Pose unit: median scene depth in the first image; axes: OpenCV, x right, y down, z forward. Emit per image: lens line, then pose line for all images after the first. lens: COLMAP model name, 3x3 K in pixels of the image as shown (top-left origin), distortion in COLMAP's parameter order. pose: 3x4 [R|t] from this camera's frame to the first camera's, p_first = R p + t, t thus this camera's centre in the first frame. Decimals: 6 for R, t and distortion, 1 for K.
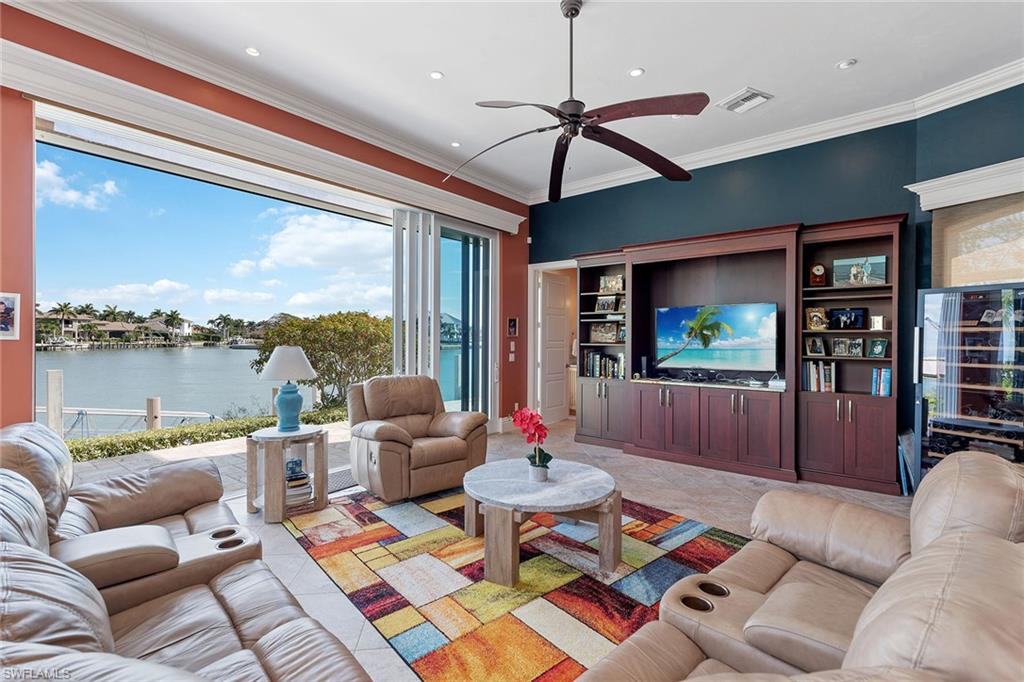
lens RADIAL K [[472.3, 0, 497.0], [0, 472.3, 340.0], [0, 0, 1]] dist [0.030066, -0.000030]
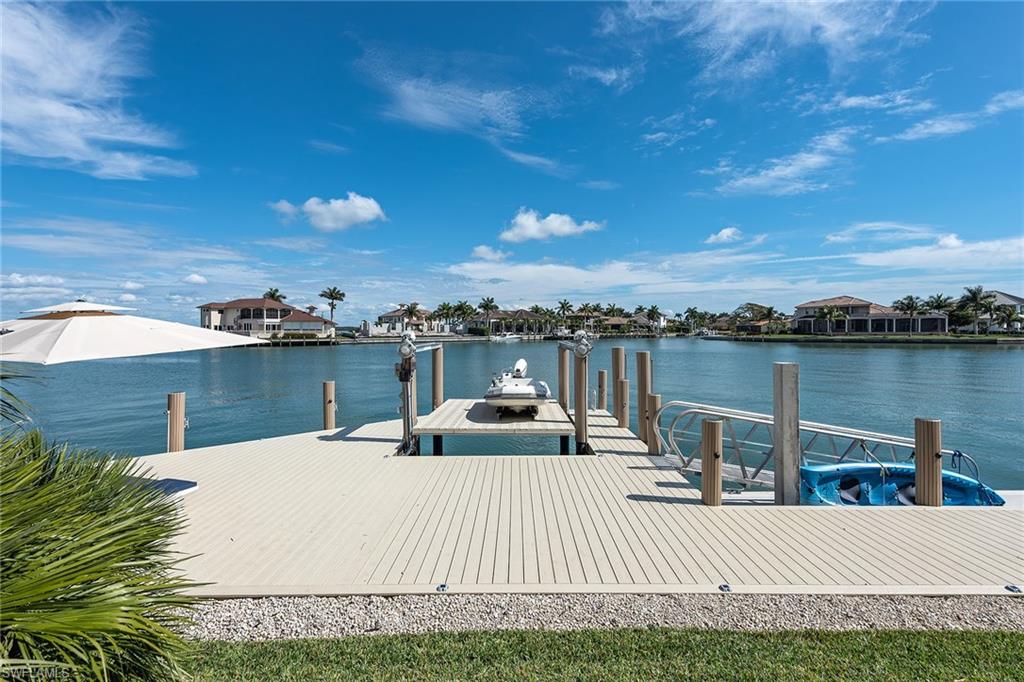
lens RADIAL K [[472.3, 0, 504.4], [0, 472.3, 322.1], [0, 0, 1]] dist [0.030066, -0.000030]
pose [[0.623831, -0.015985, -0.781396, -1.072822], [0.000404, 0.999797, -0.020130, 0.046652], [0.781559, 0.012242, 0.623711, 0.557100]]
